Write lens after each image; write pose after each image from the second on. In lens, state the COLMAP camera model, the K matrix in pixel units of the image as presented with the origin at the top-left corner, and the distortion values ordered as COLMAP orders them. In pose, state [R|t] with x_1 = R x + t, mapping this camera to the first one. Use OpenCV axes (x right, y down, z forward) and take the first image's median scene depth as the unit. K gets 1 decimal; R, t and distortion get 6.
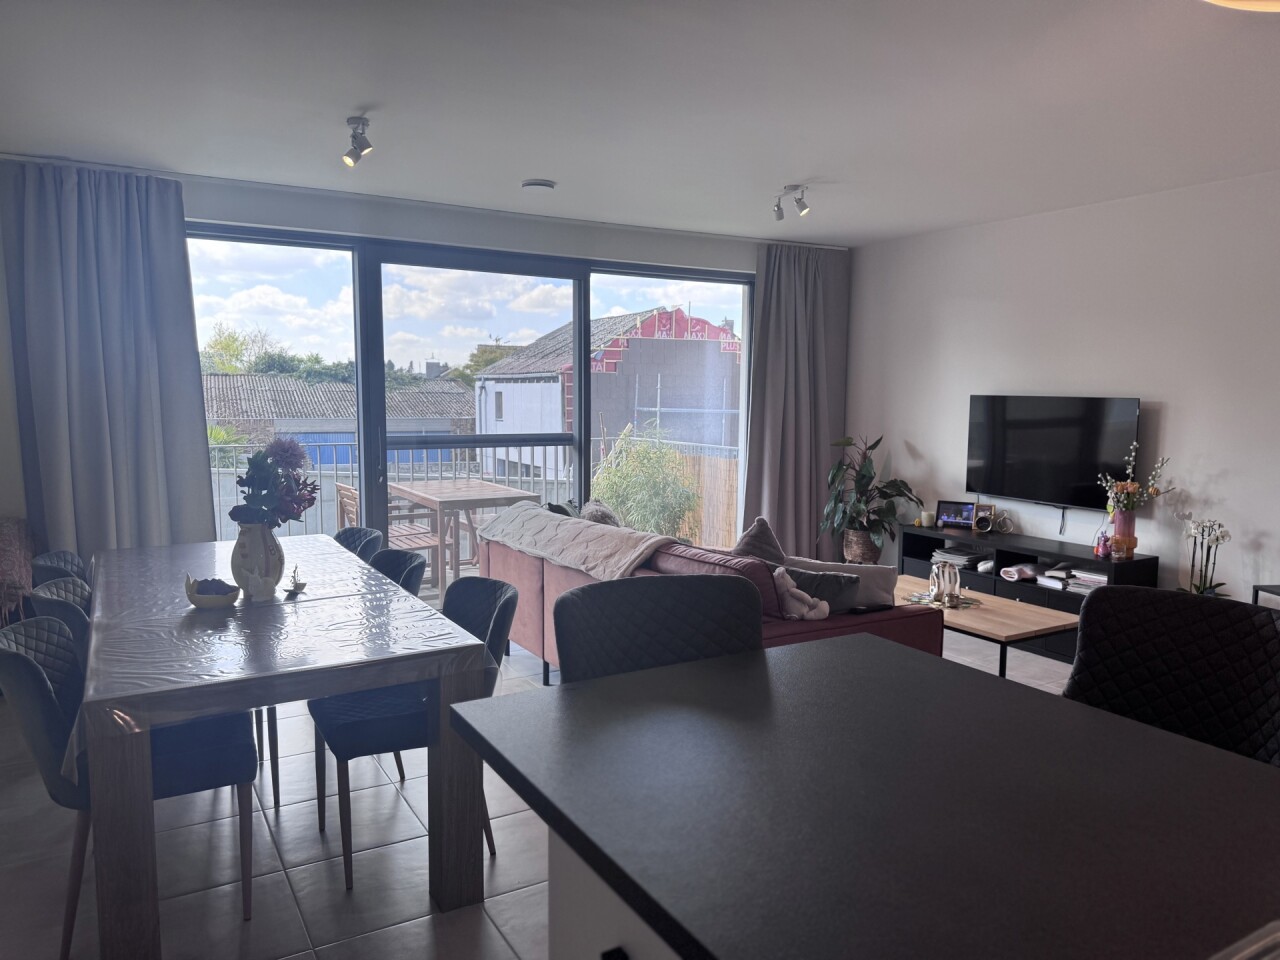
lens RADIAL K [[907.6, 0, 636.7], [0, 907.6, 485.6], [0, 0, 1]] dist [0.109857, -0.143020]
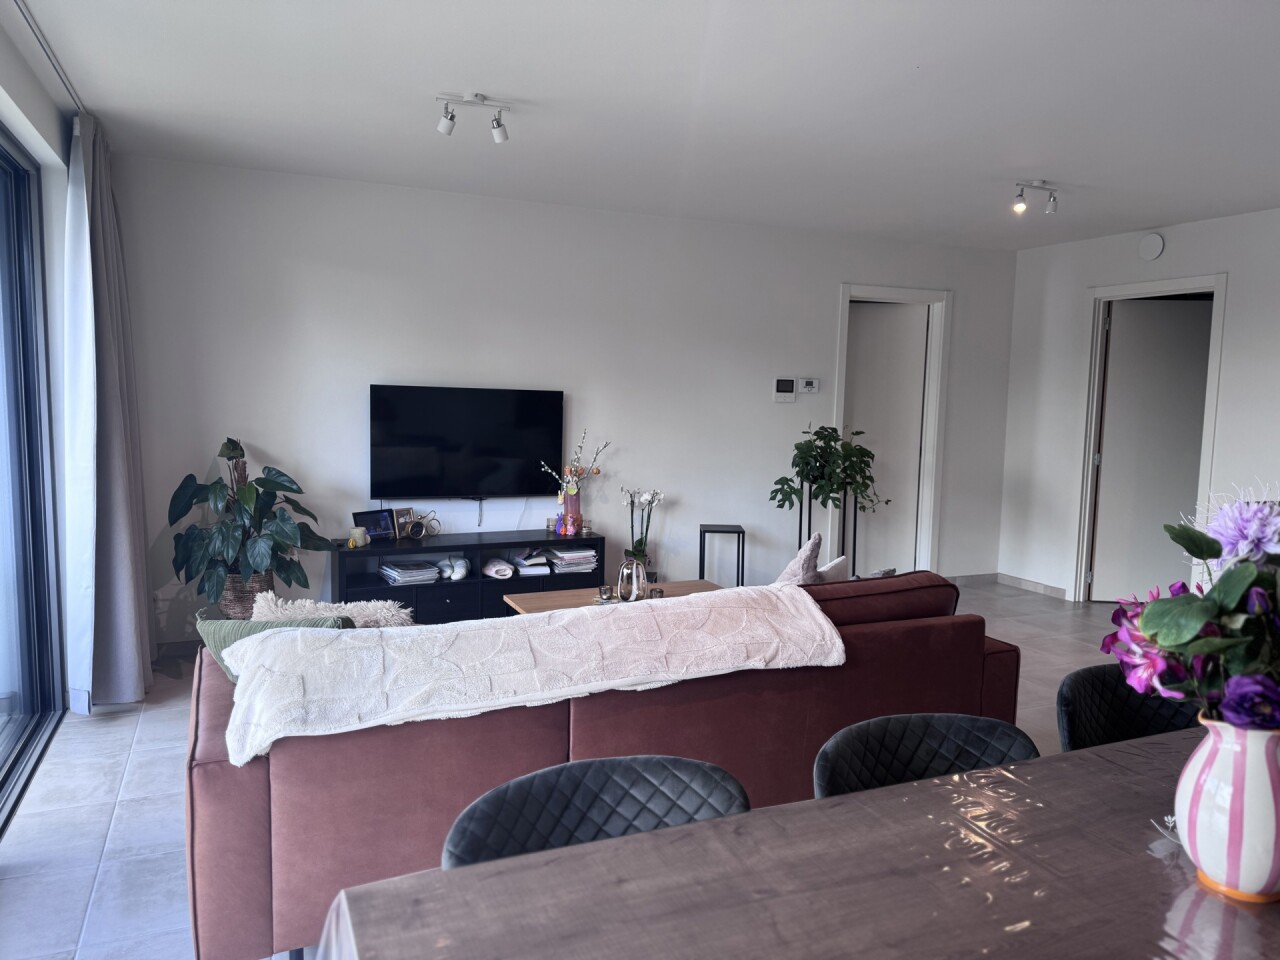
lens RADIAL K [[907.6, 0, 636.7], [0, 907.6, 485.6], [0, 0, 1]] dist [0.109857, -0.143020]
pose [[0.102393, -0.104324, 0.989258, -0.491570], [0.088004, 0.991536, 0.095455, -0.069334], [-0.990844, 0.077285, 0.110707, 0.713630]]
